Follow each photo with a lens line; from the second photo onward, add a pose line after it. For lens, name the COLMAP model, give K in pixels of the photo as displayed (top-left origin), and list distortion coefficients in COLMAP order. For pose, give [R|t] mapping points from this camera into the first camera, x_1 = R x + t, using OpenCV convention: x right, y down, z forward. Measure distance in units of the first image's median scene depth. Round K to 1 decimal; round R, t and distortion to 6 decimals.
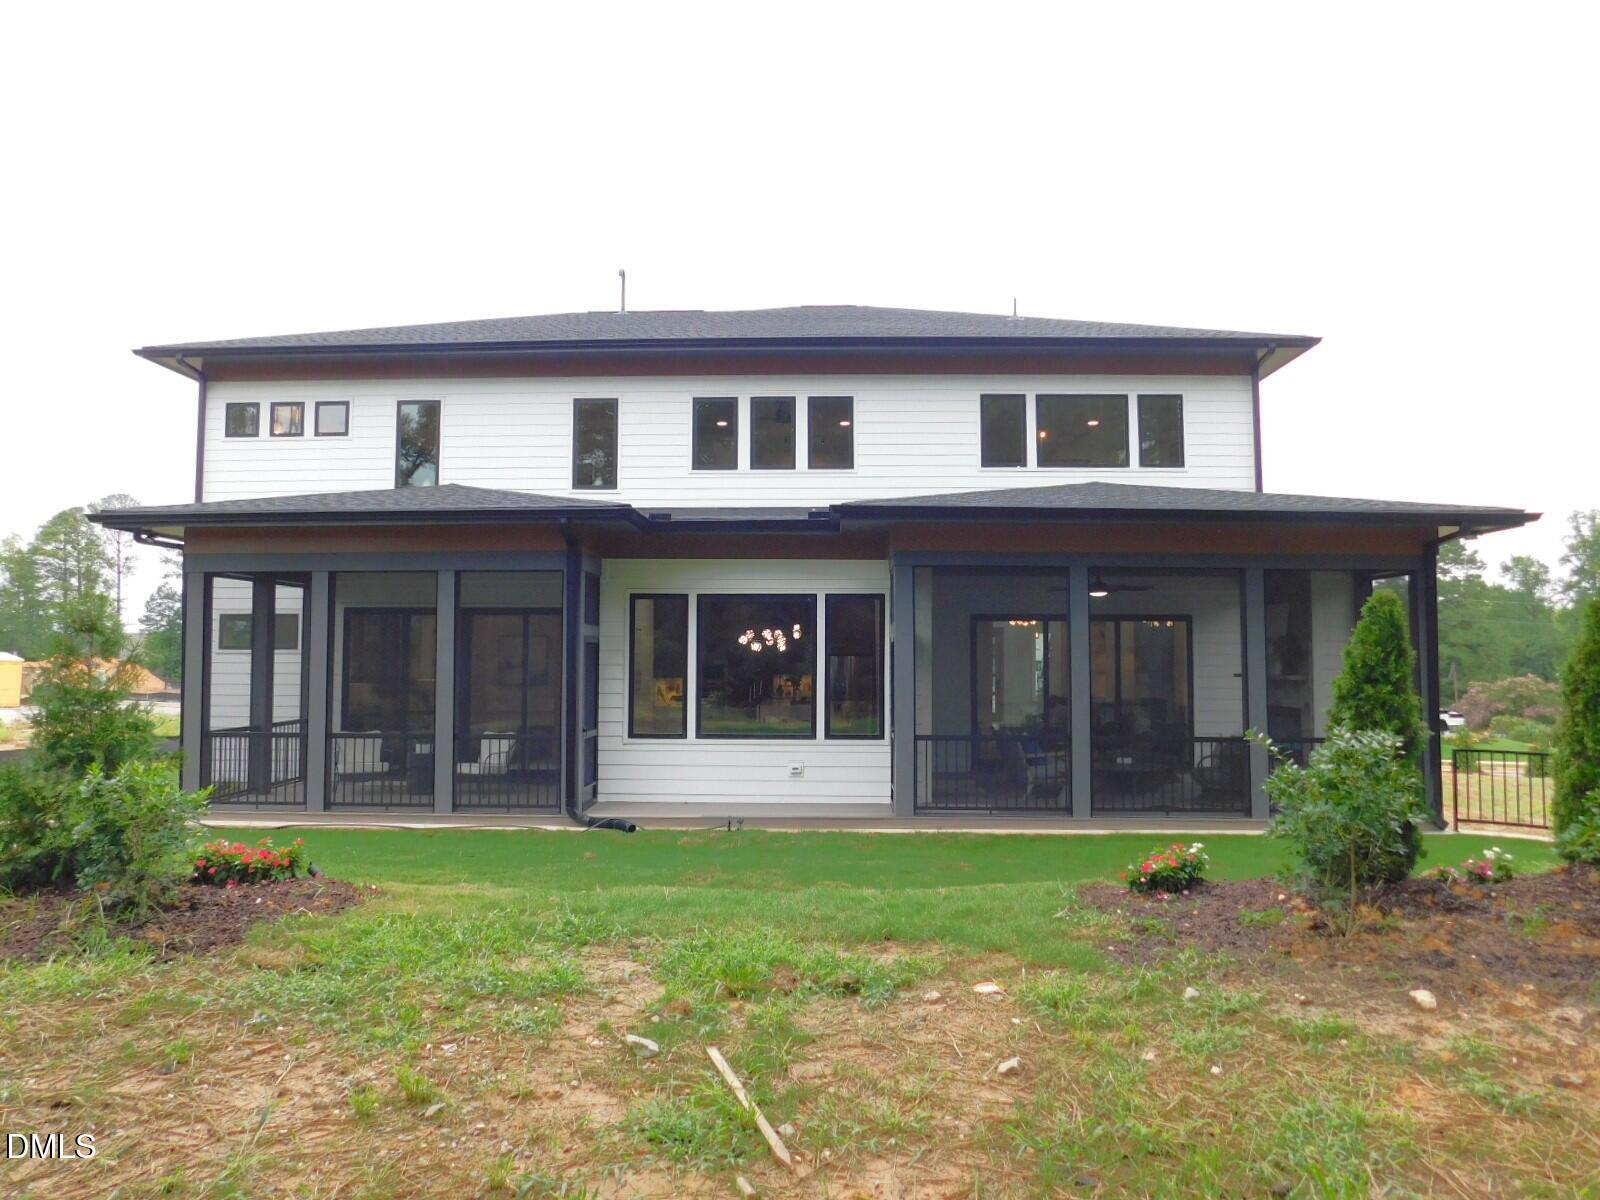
lens RADIAL K [[1059.3, 0, 800.0], [0, 1059.3, 600.0], [0, 0, 1]] dist [-0.035316, 0.039027]
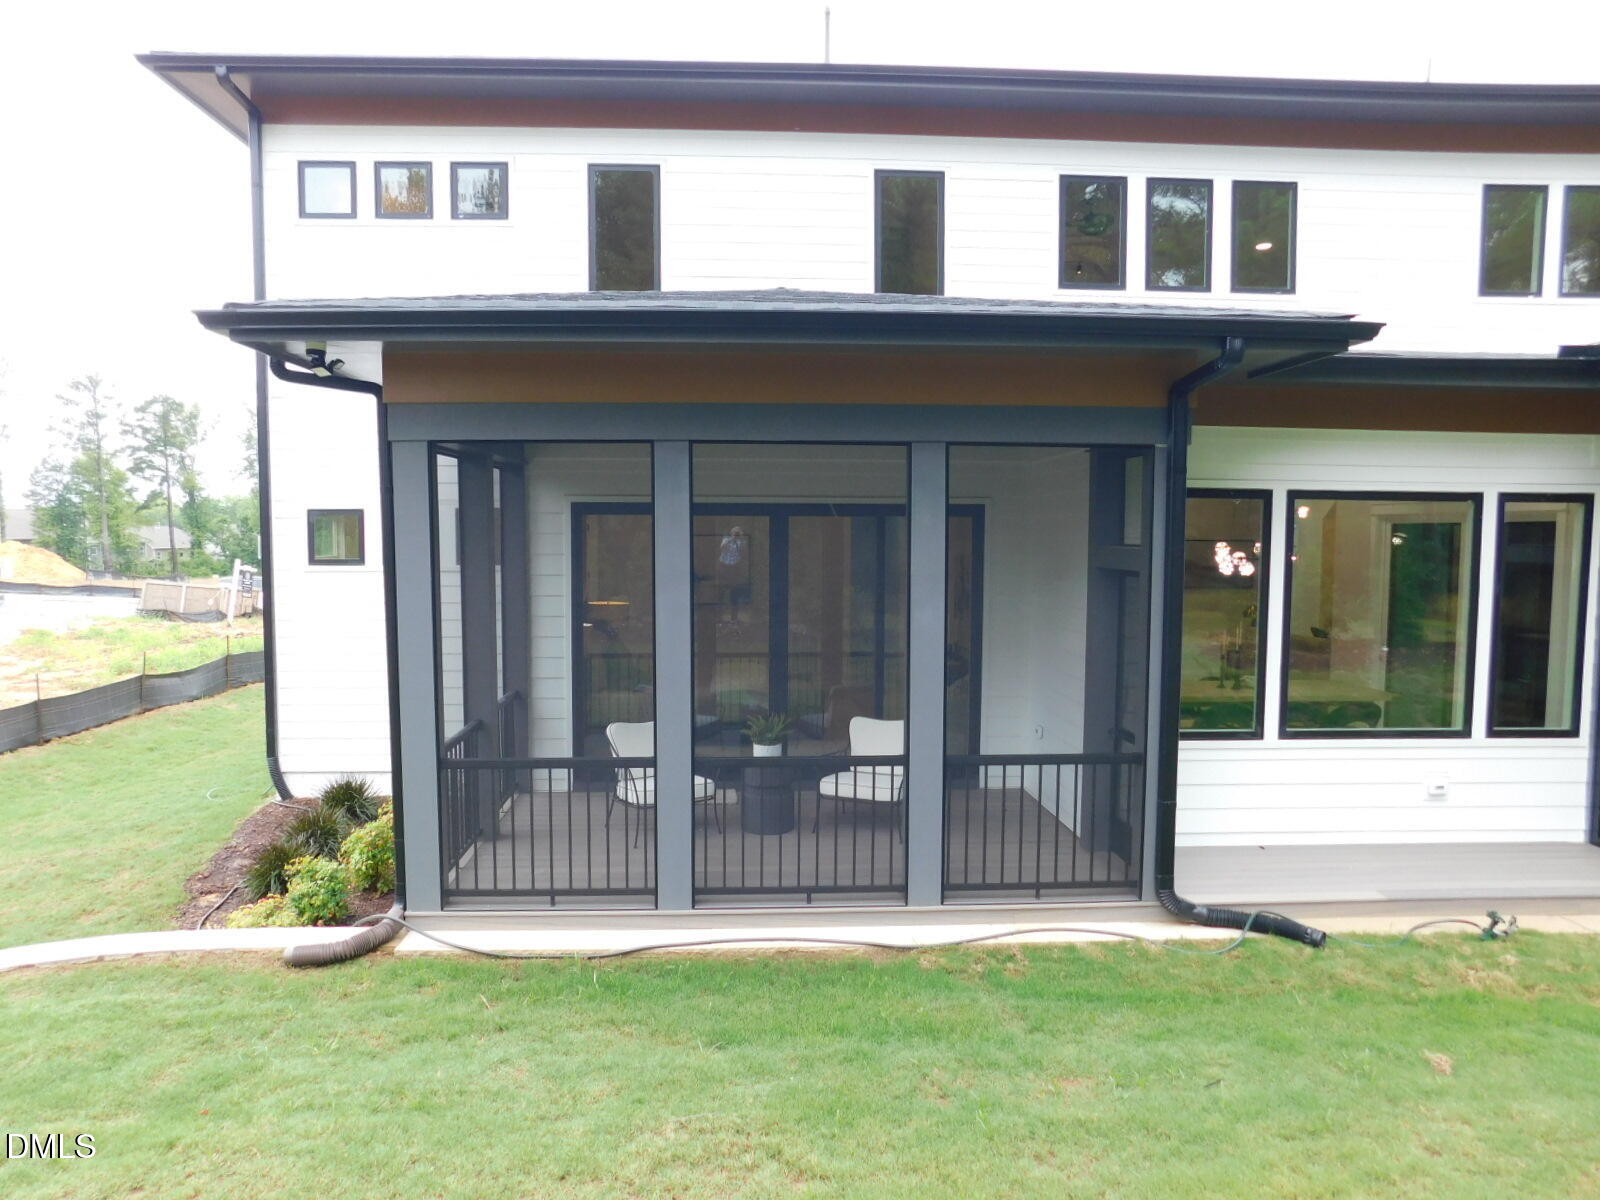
lens RADIAL K [[1059.3, 0, 800.0], [0, 1059.3, 600.0], [0, 0, 1]] dist [-0.035316, 0.039027]
pose [[0.996816, -0.000683, 0.079731, -0.303155], [-0.008535, 0.993304, 0.115217, -0.006910], [-0.079276, -0.115531, 0.990135, 0.342925]]
